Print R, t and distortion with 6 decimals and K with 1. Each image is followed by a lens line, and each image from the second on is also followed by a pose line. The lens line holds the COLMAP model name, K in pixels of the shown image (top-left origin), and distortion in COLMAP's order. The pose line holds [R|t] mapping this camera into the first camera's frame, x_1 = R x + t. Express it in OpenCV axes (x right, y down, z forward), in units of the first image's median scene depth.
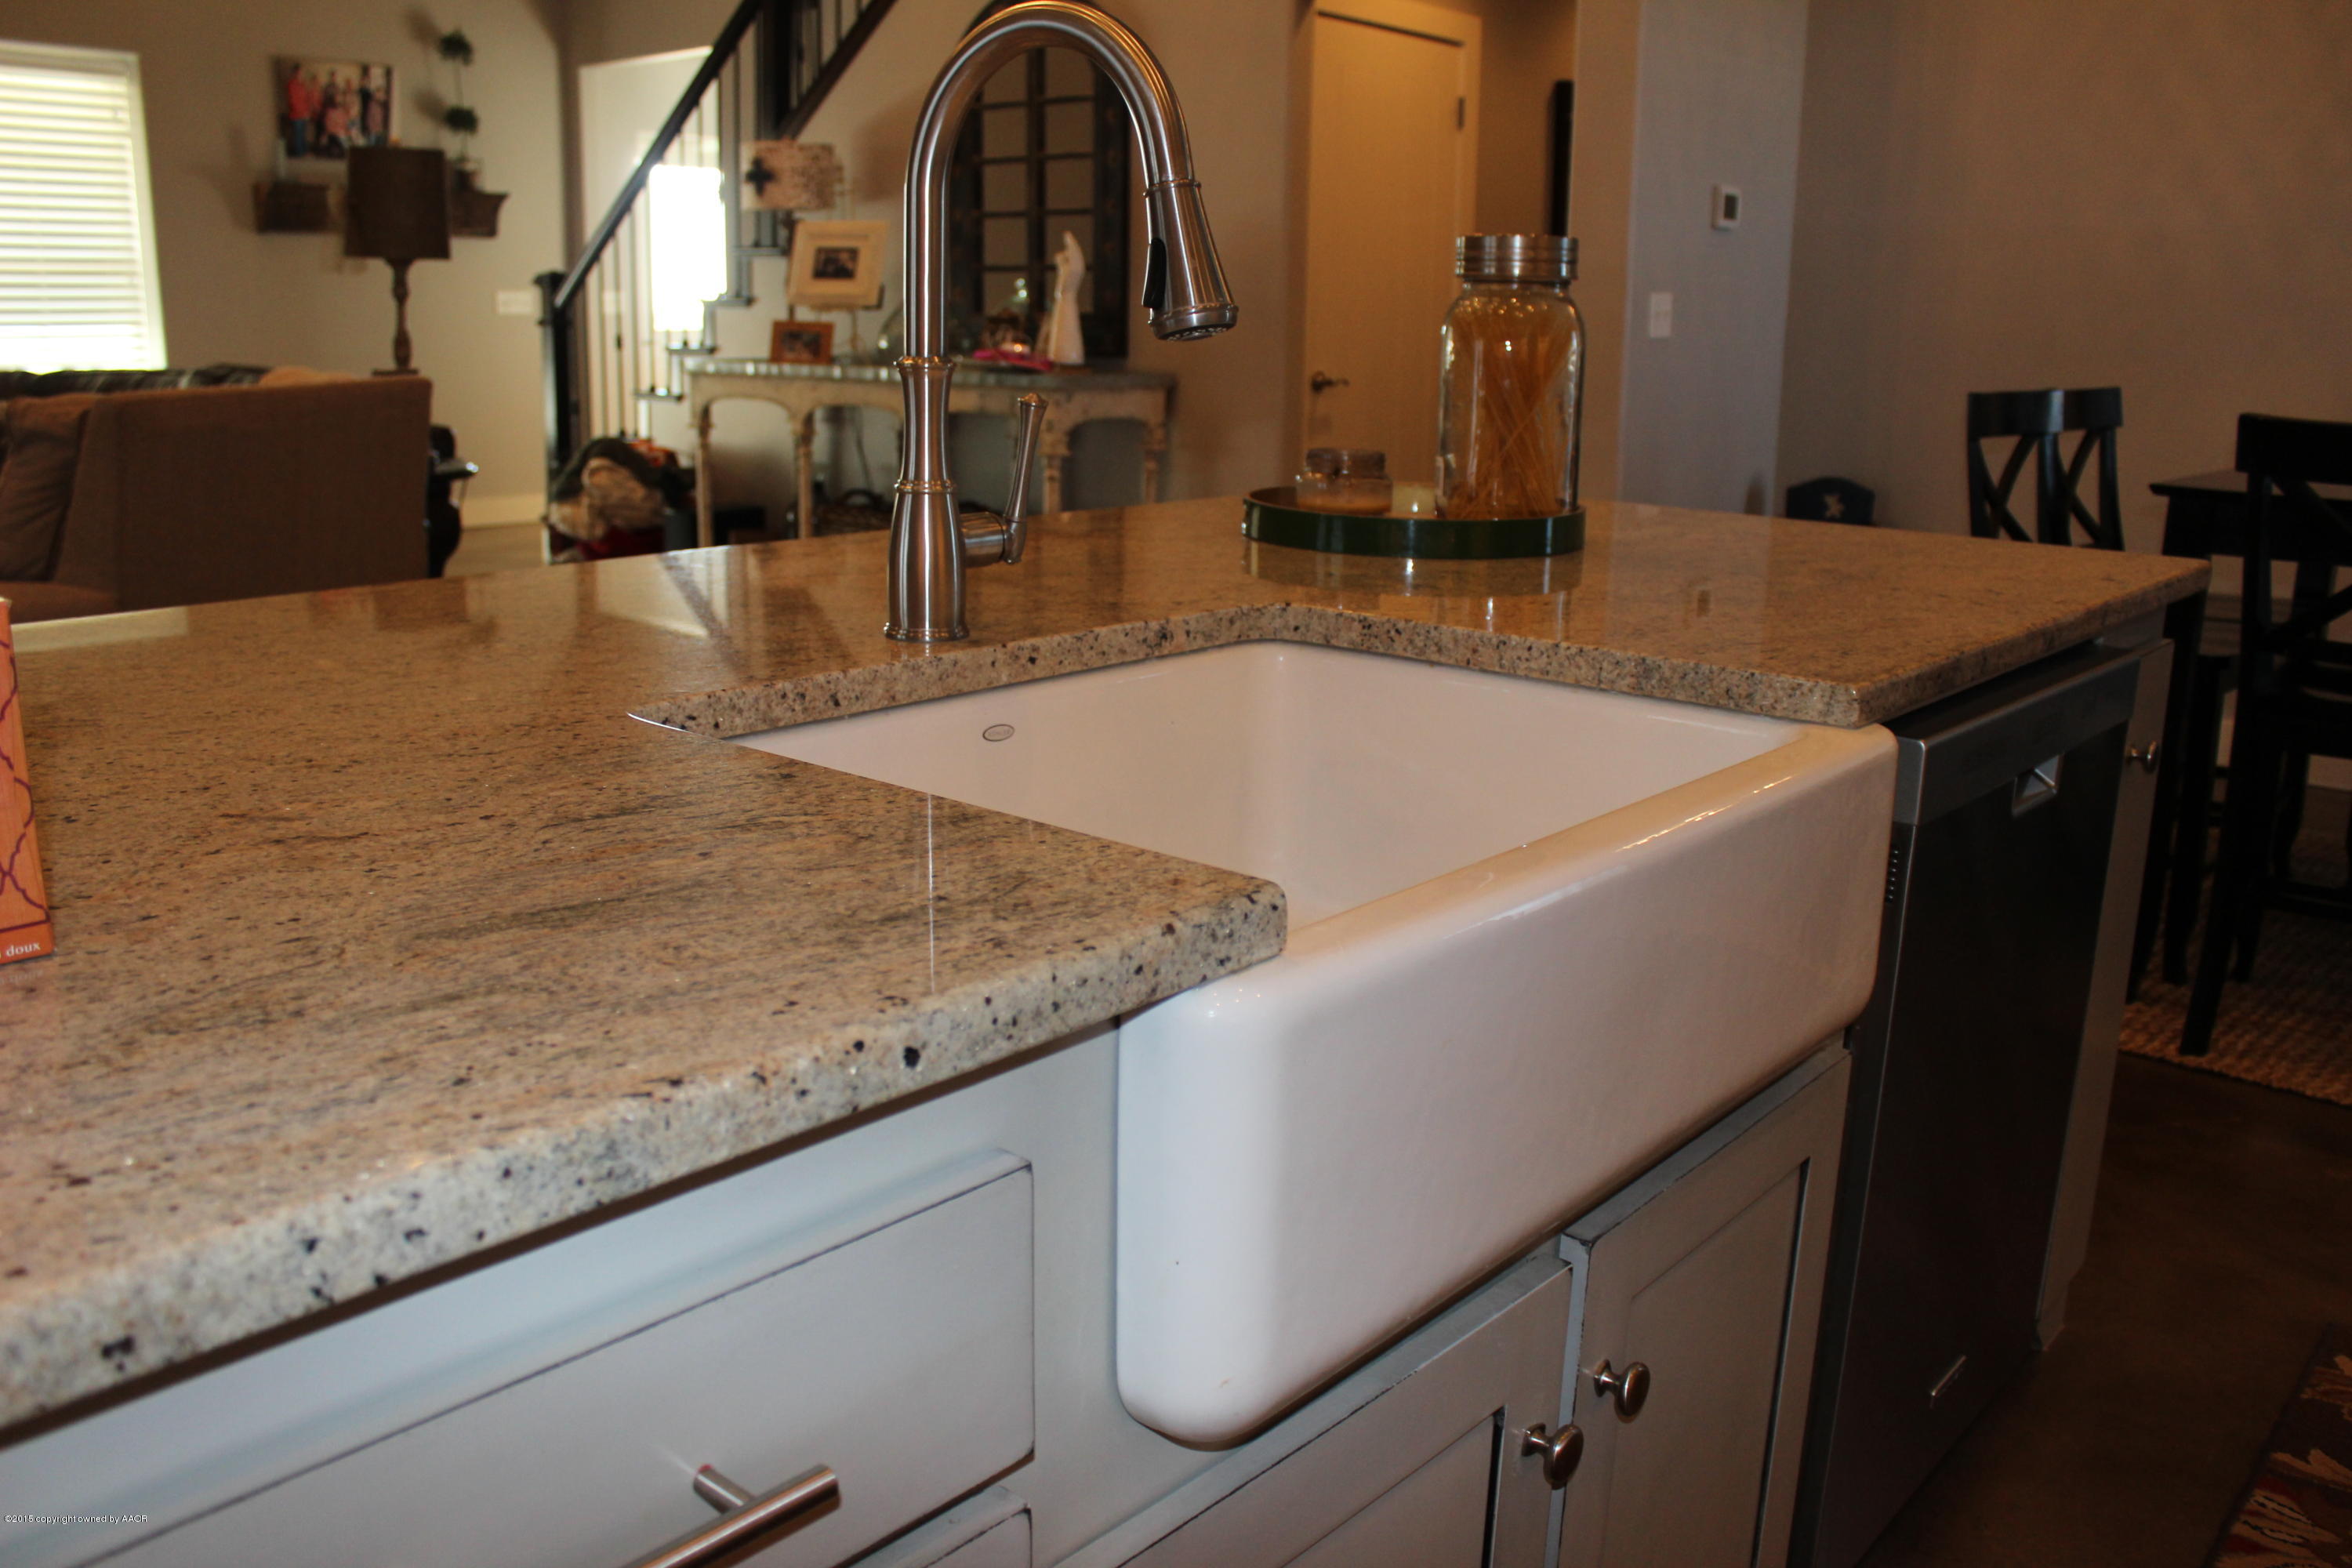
lens RADIAL K [[1940.3, 0, 1159.1], [0, 1940.3, 773.9], [0, 0, 1]] dist [-0.162006, 0.138038]
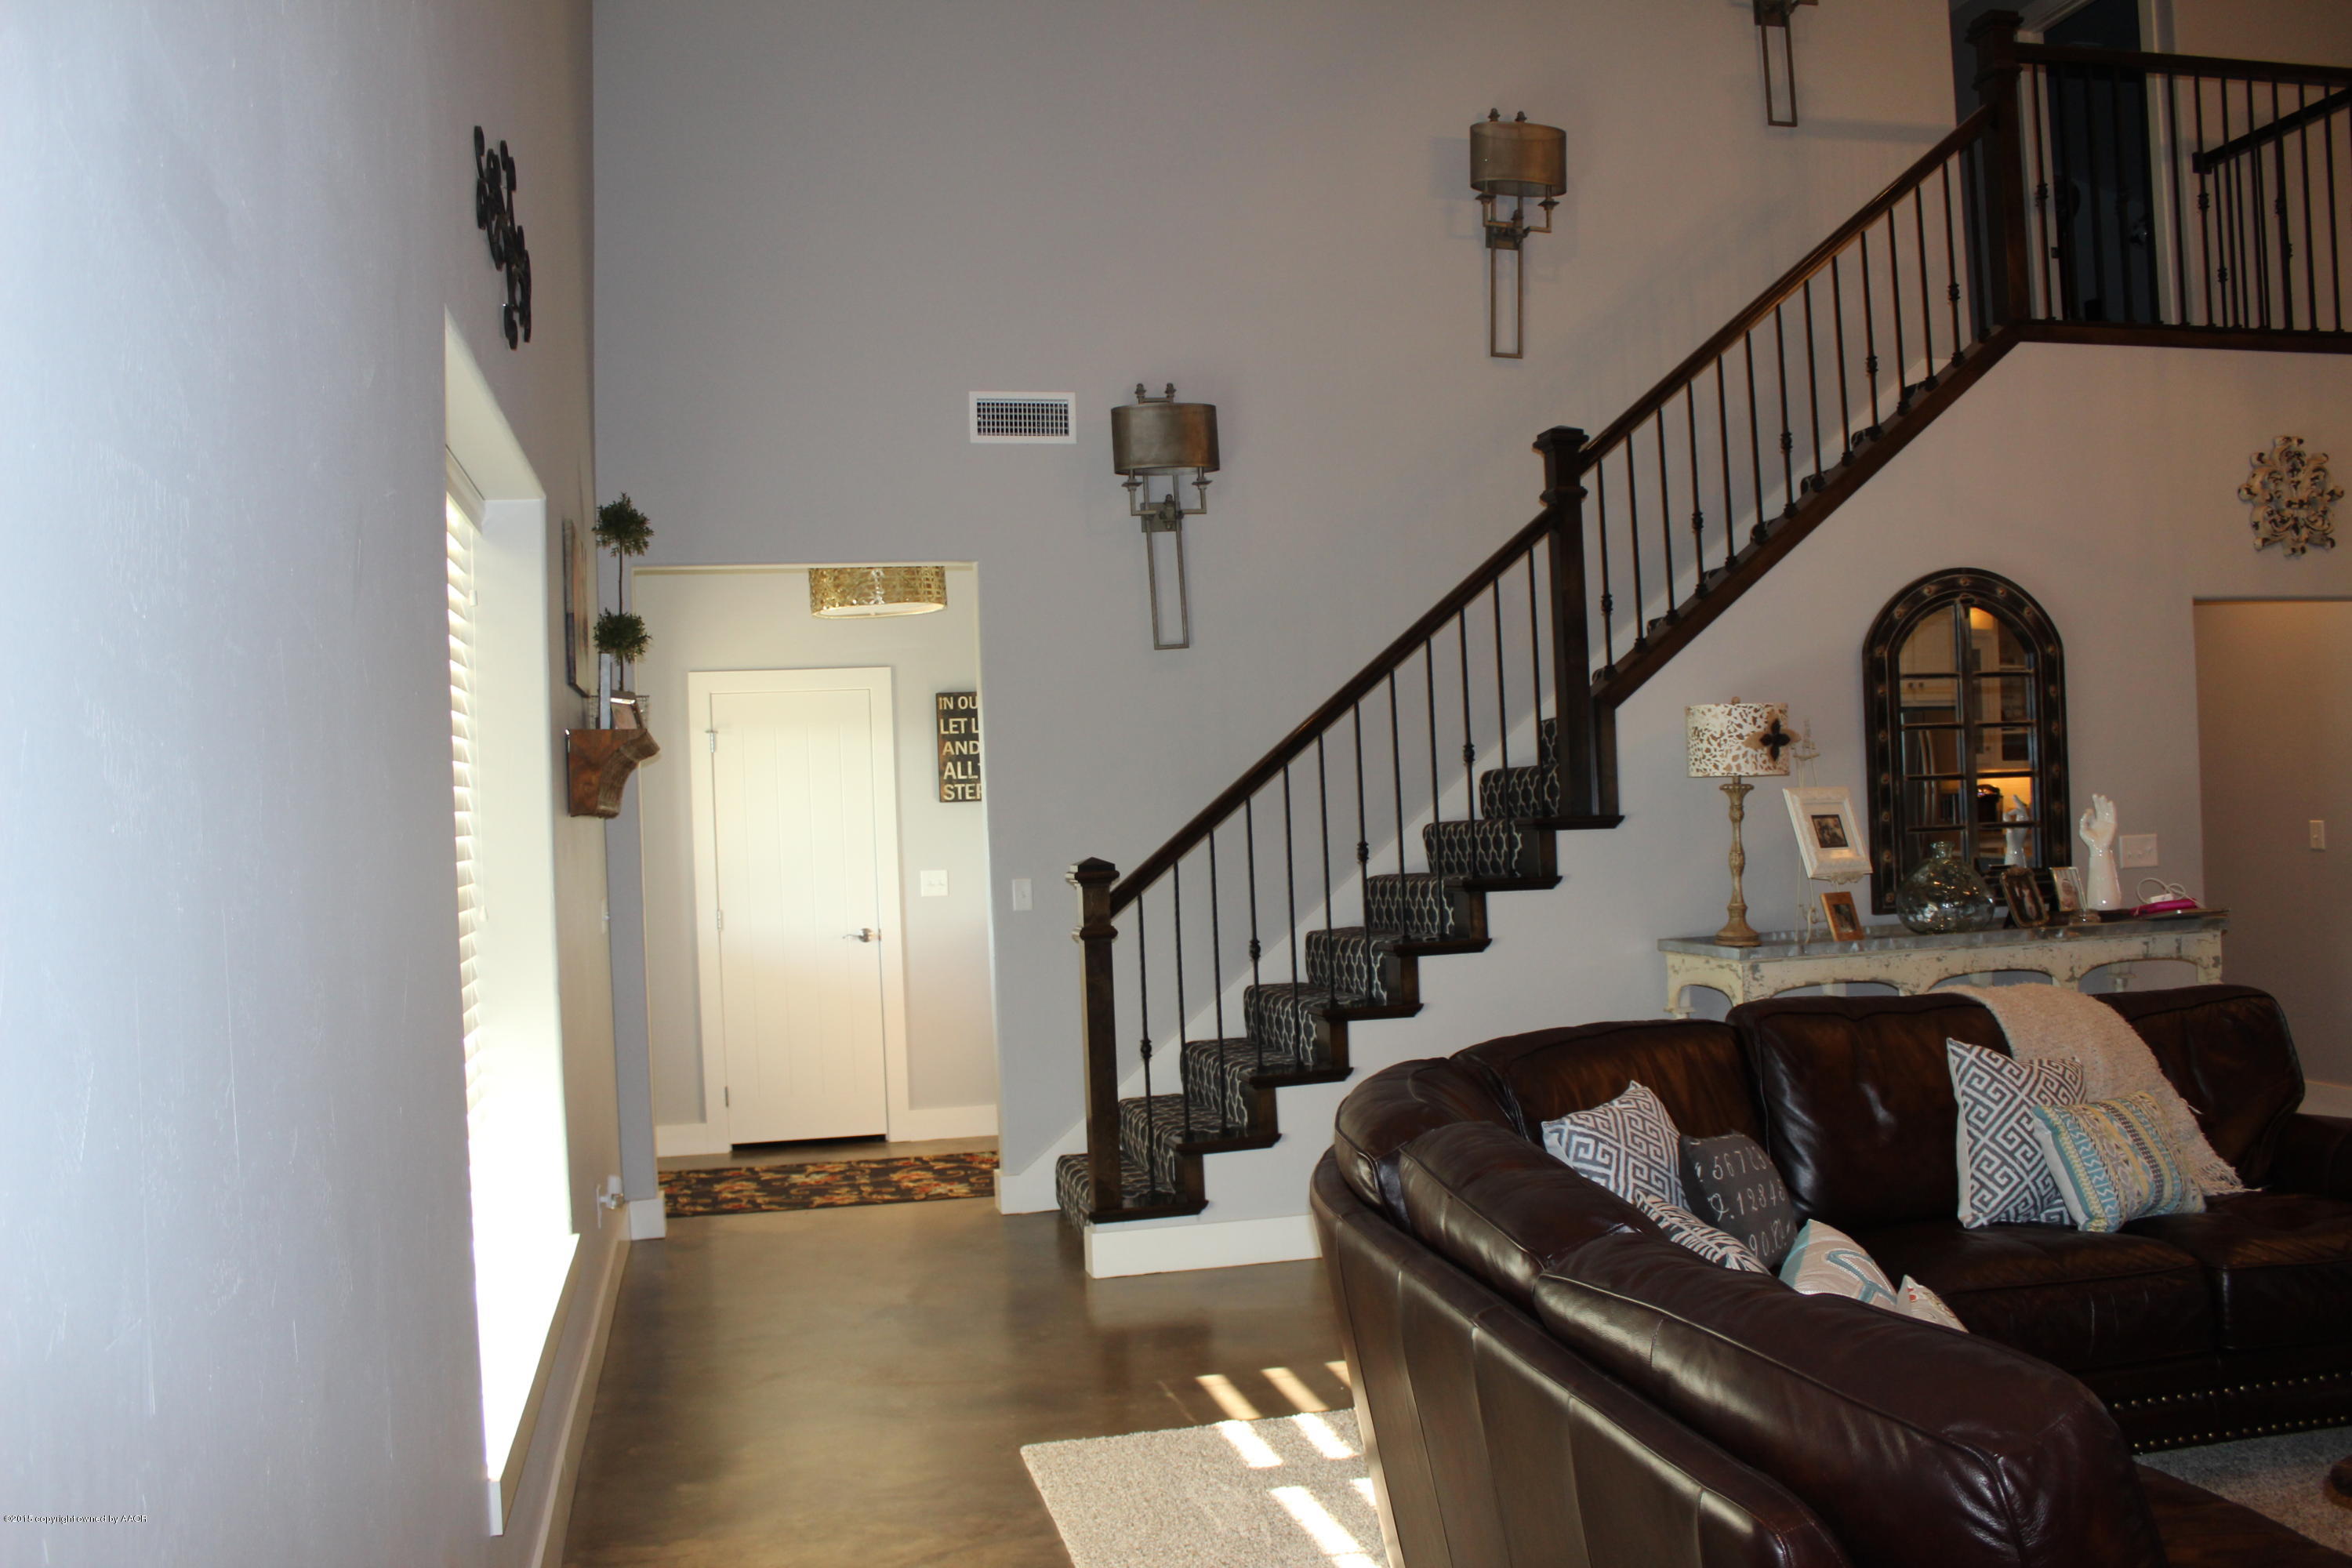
lens RADIAL K [[1940.3, 0, 1159.1], [0, 1940.3, 773.9], [0, 0, 1]] dist [-0.162006, 0.138038]
pose [[0.581914, -0.024197, 0.812890, -1.128371], [0.237849, 0.960916, -0.141662, -0.239016], [-0.777692, 0.275781, 0.564926, 0.717133]]
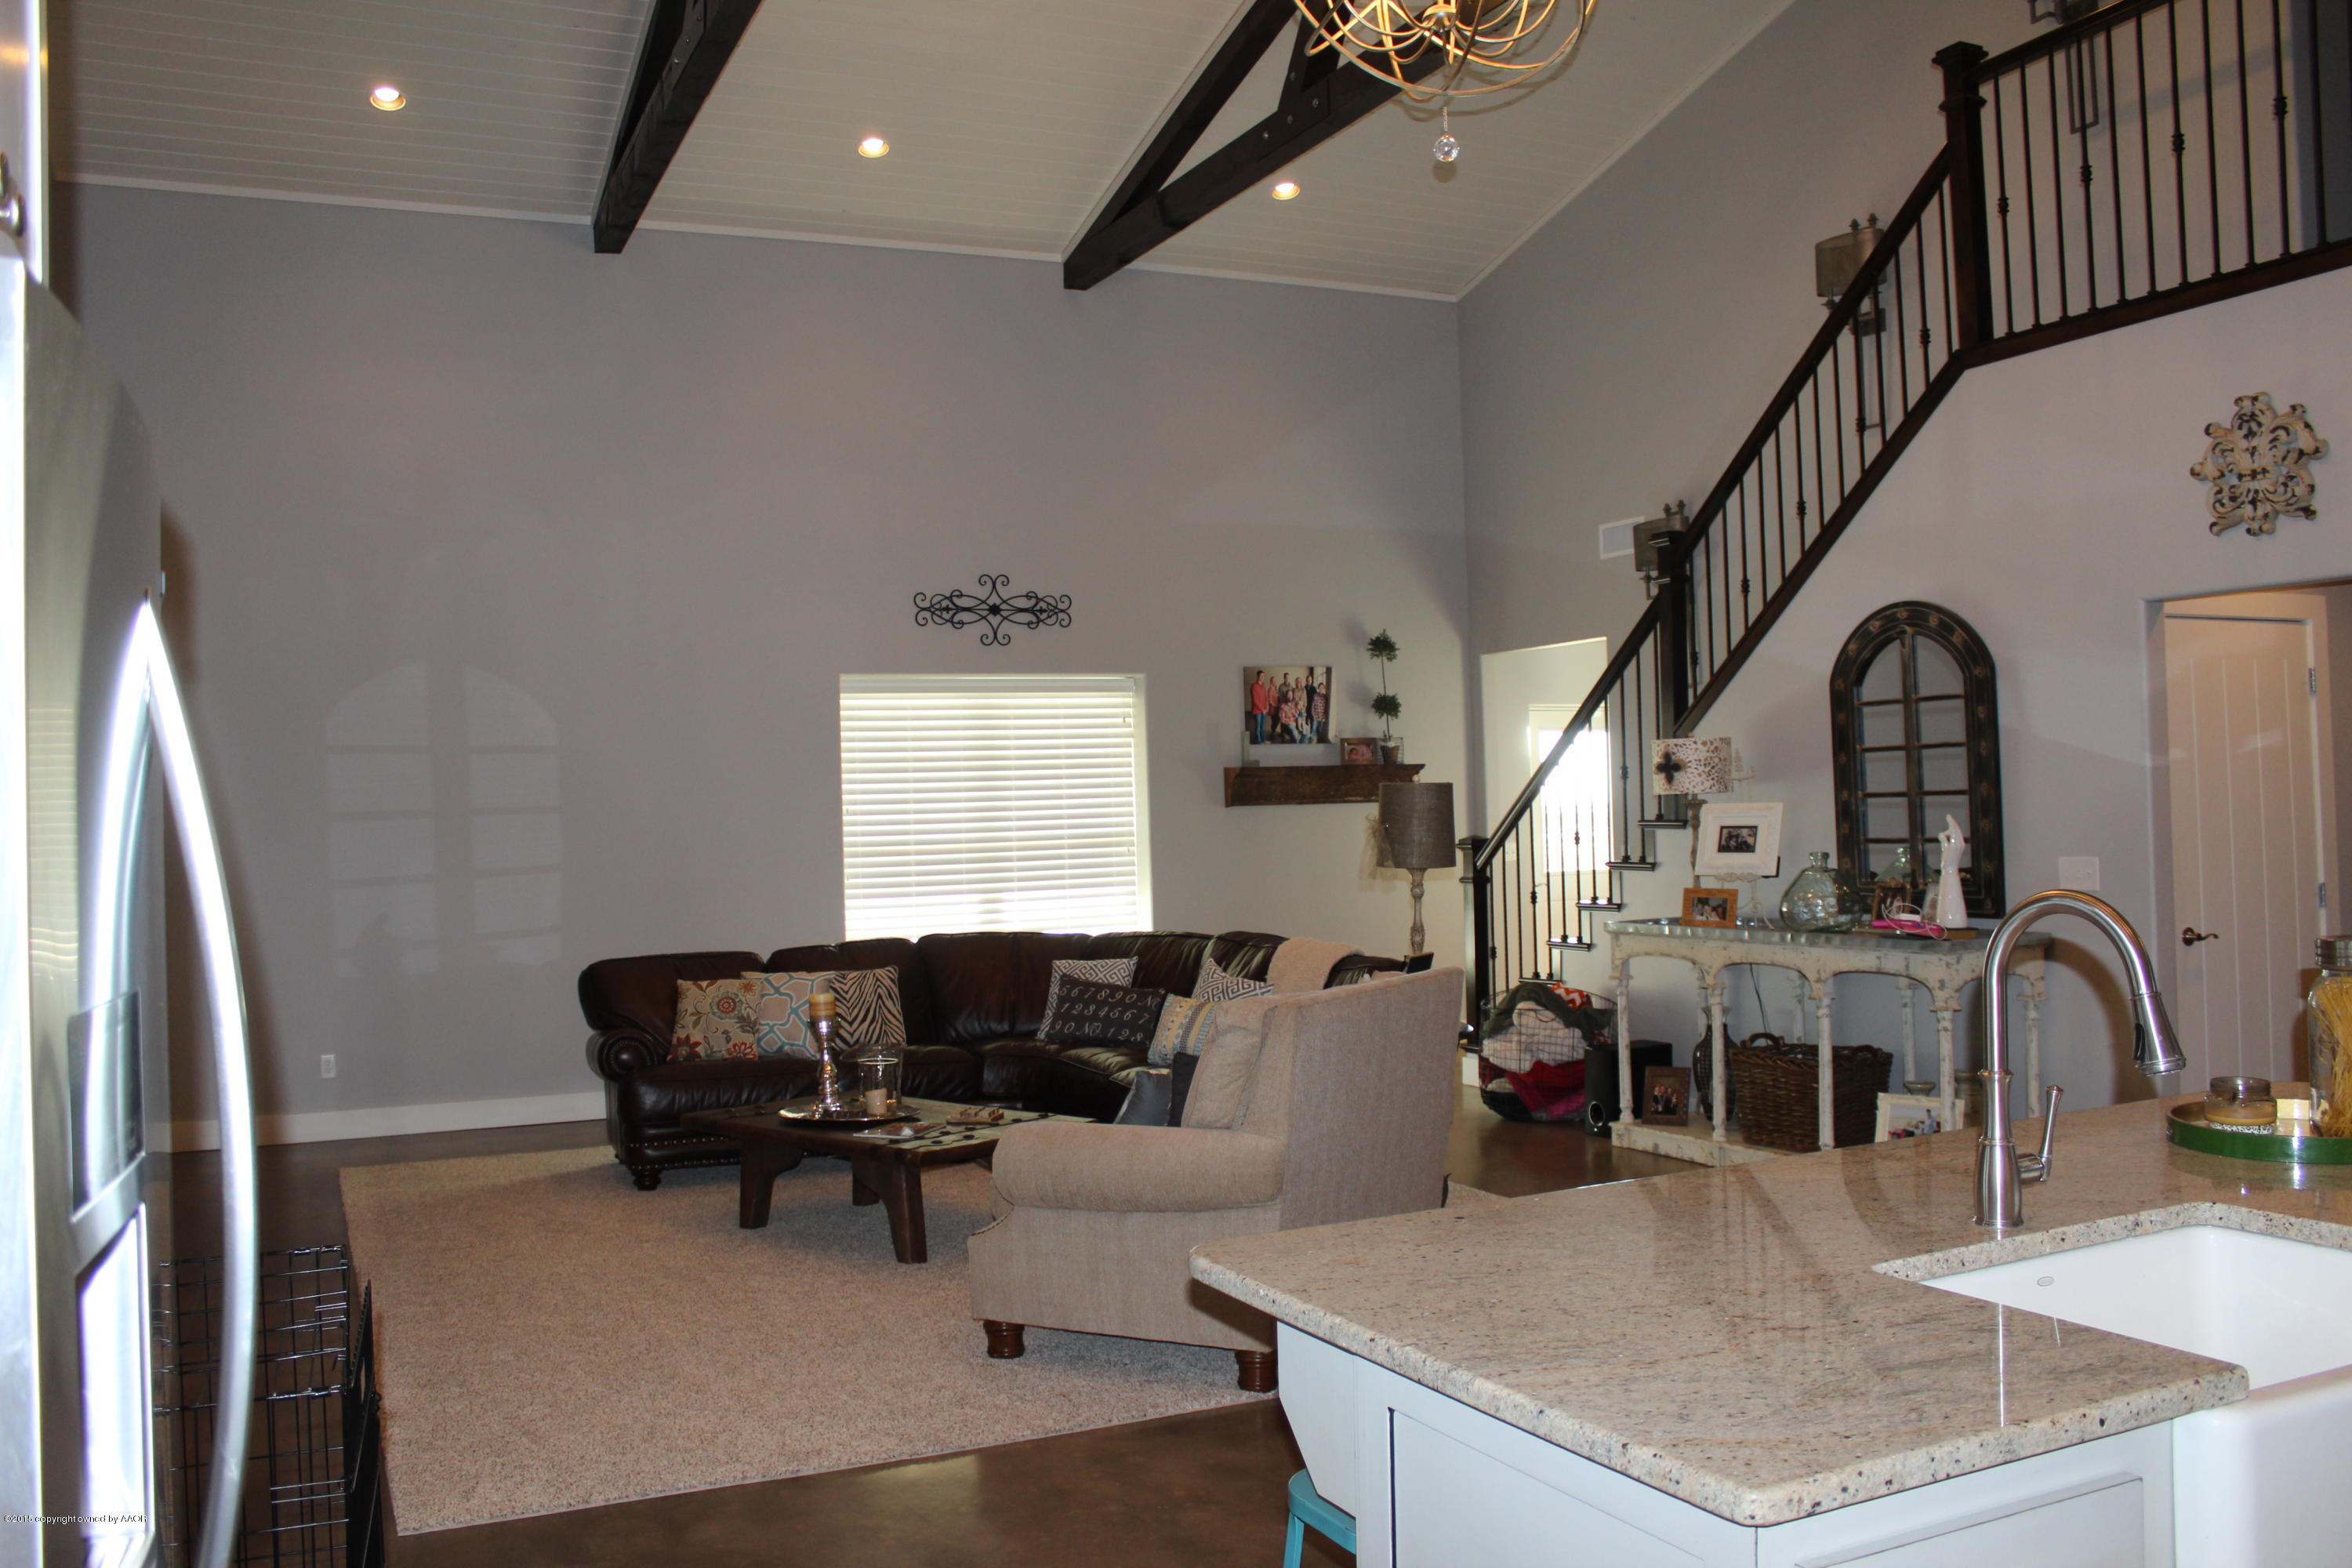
lens RADIAL K [[1940.3, 0, 1159.1], [0, 1940.3, 773.9], [0, 0, 1]] dist [-0.162006, 0.138038]
pose [[0.915891, -0.050873, -0.398190, -0.023907], [-0.051384, 0.968920, -0.241980, -0.003026], [0.398124, 0.242088, 0.884811, -0.188850]]
